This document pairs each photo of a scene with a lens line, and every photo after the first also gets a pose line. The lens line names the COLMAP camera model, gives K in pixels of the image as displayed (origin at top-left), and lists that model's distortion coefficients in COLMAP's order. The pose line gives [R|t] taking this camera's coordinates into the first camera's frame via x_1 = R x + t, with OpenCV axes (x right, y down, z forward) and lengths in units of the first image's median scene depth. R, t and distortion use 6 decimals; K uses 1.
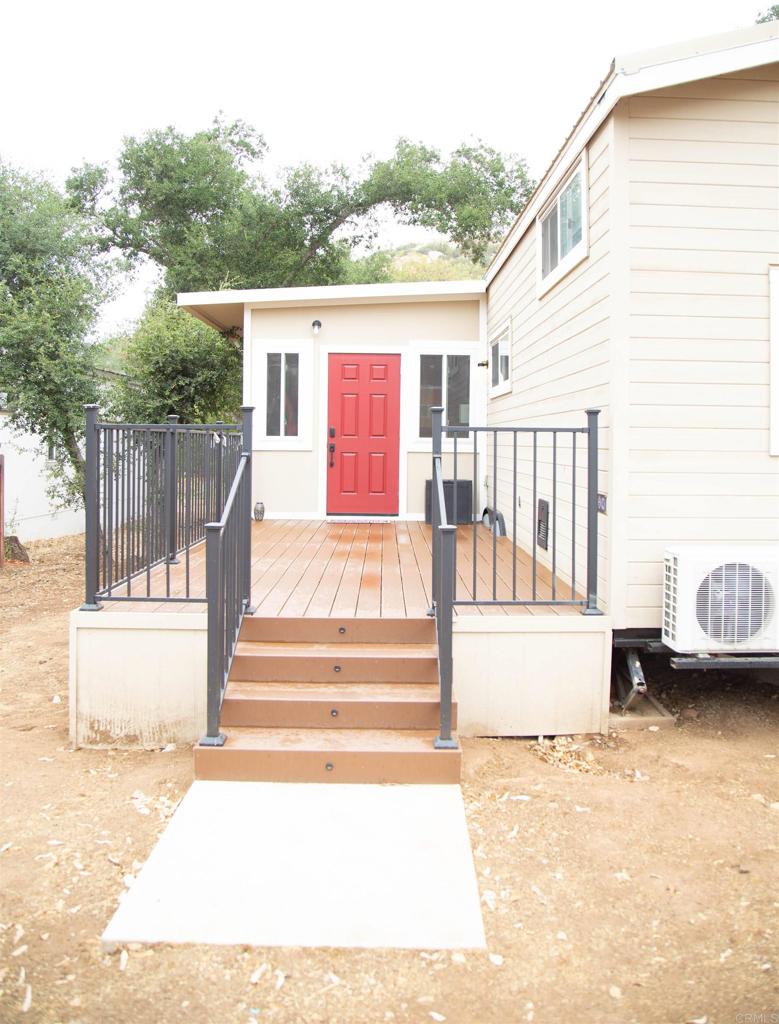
lens RADIAL K [[843.2, 0, 402.0], [0, 843.2, 429.7], [0, 0, 1]] dist [-0.071130, 0.001566]
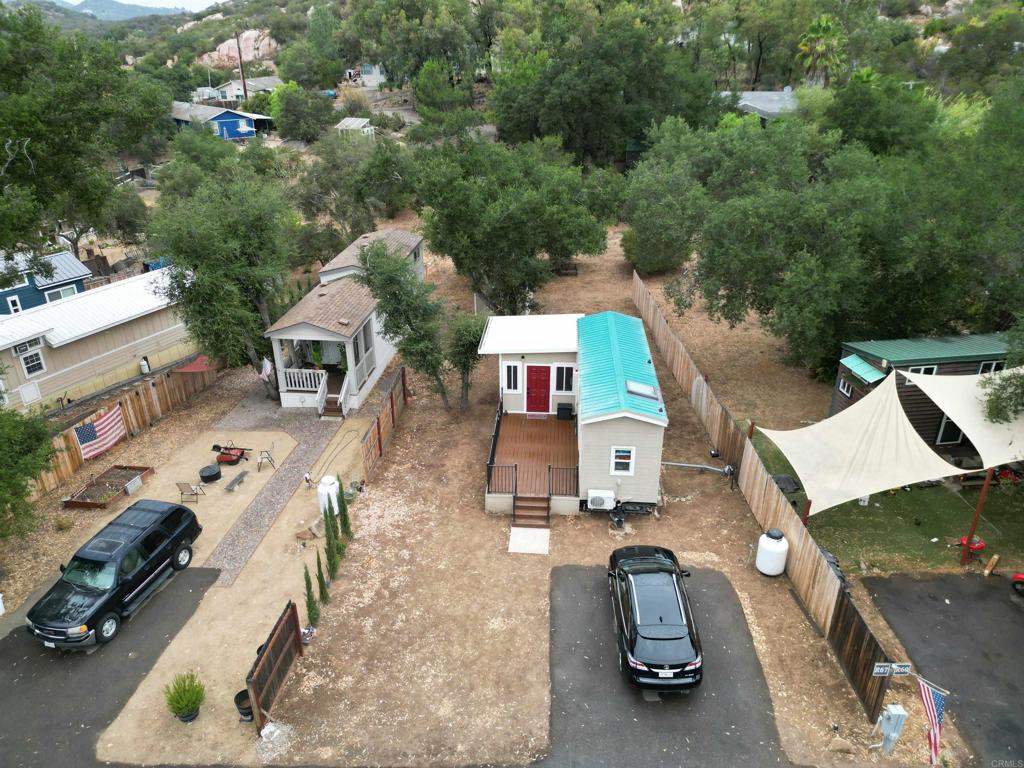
lens RADIAL K [[726.9, 0, 511.0], [0, 726.9, 393.5], [0, 0, 1]] dist [0.051830, -0.042304]
pose [[0.995960, 0.029458, -0.084823, 0.084435], [0.012085, 0.892086, 0.451704, -1.213048], [0.088976, -0.450905, 0.888126, -1.426566]]
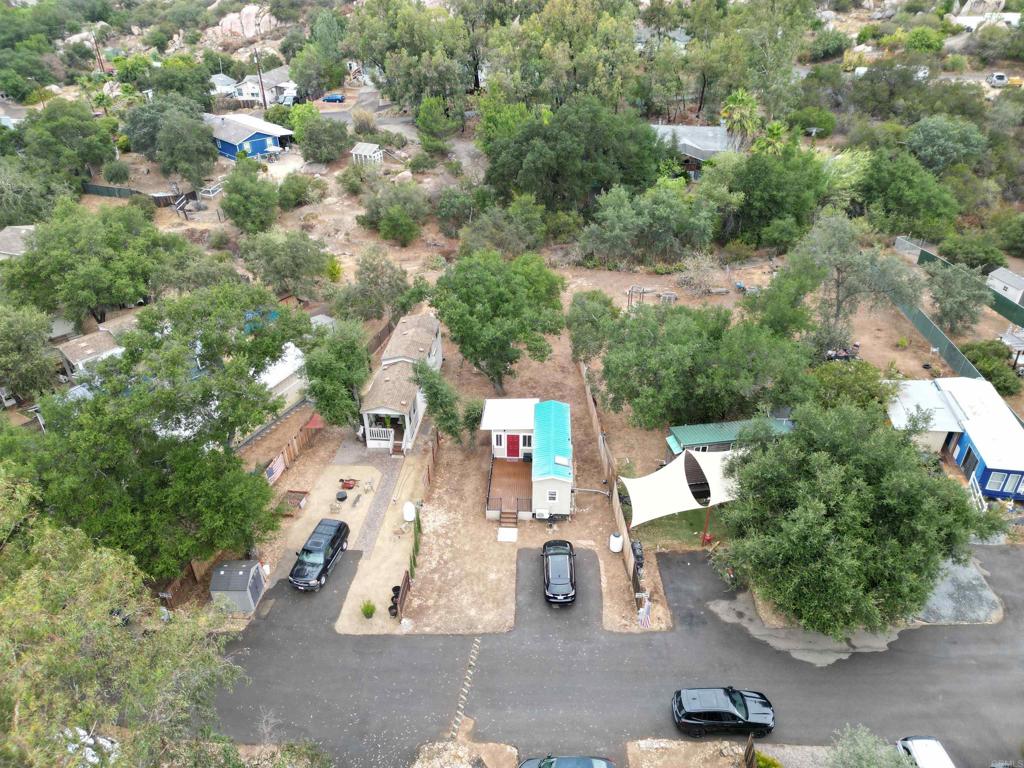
lens RADIAL K [[726.9, 0, 511.8], [0, 726.9, 388.1], [0, 0, 1]] dist [0.051830, -0.042304]
pose [[0.997525, 0.029439, -0.063849, 0.255670], [0.010099, 0.838712, 0.544481, -3.071689], [0.069580, -0.543778, 0.836339, -2.982393]]
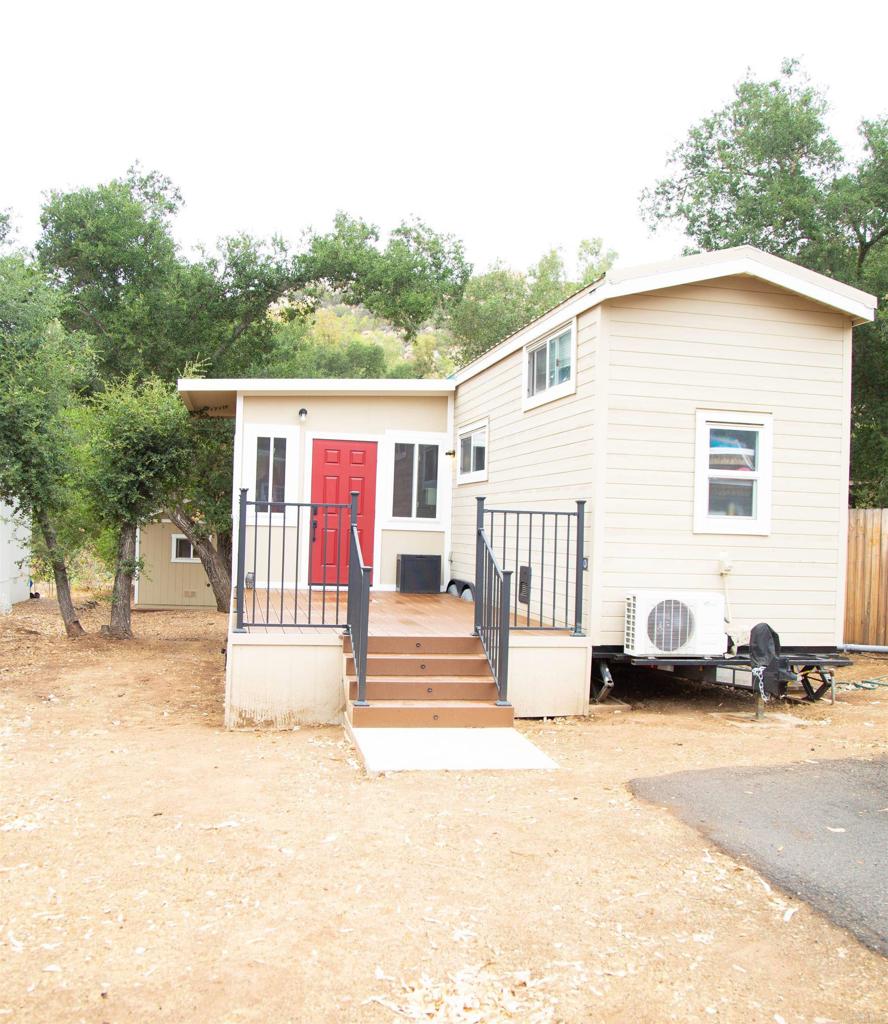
lens RADIAL K [[1016.8, 0, 439.7], [0, 1016.8, 517.3], [0, 0, 1]] dist [-0.063854, 0.000000]
pose [[0.983784, 0.022007, 0.178001, -0.159909], [-0.023296, 0.999715, 0.005159, 0.001253], [-0.177837, -0.009222, 0.984017, -0.344056]]
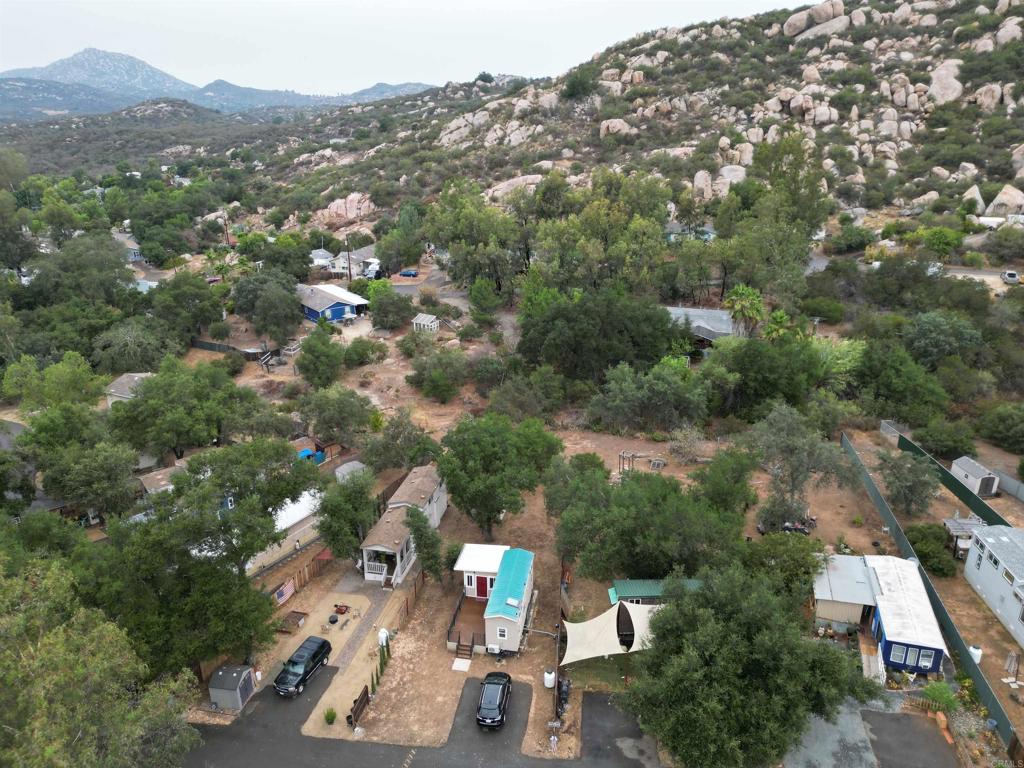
lens RADIAL K [[726.9, 0, 509.3], [0, 726.9, 381.2], [0, 0, 1]] dist [0.051830, -0.042304]
pose [[0.980573, 0.059803, -0.186815, 1.172918], [0.011250, 0.933678, 0.357938, -3.652221], [0.195831, -0.353086, 0.914867, -3.753039]]
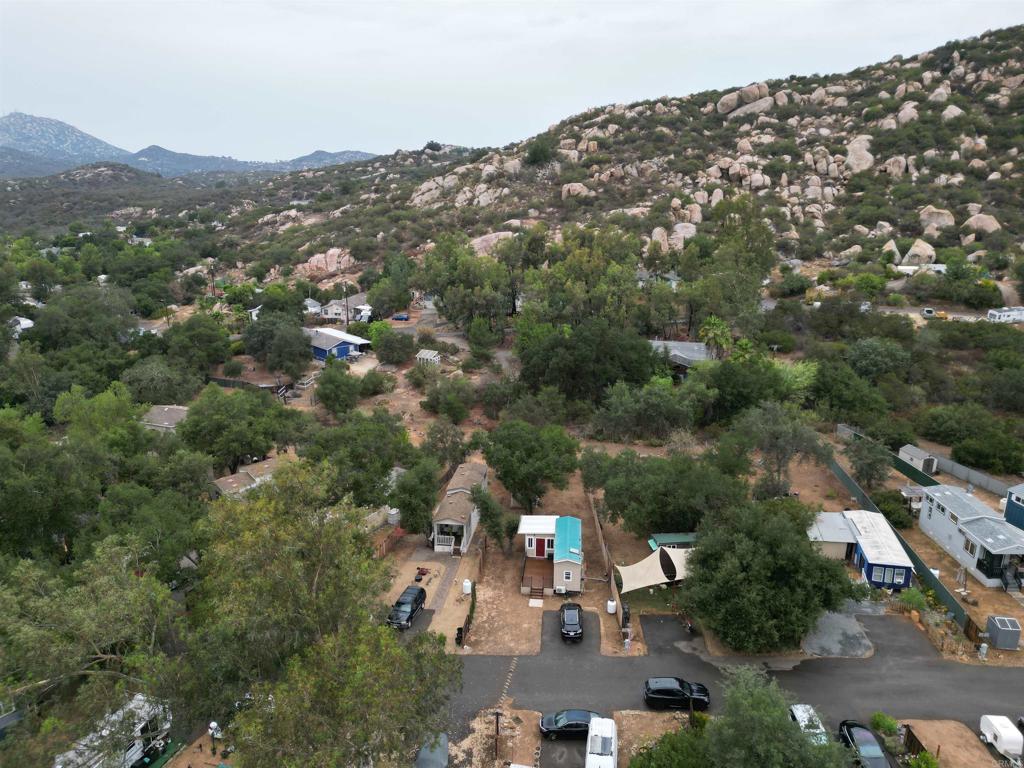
lens RADIAL K [[726.9, 0, 511.1], [0, 726.9, 378.0], [0, 0, 1]] dist [0.051830, -0.042304]
pose [[0.993863, 0.028923, -0.106766, 0.381473], [0.001588, 0.961381, 0.275217, -3.541131], [0.110603, -0.273698, 0.955435, -5.357029]]
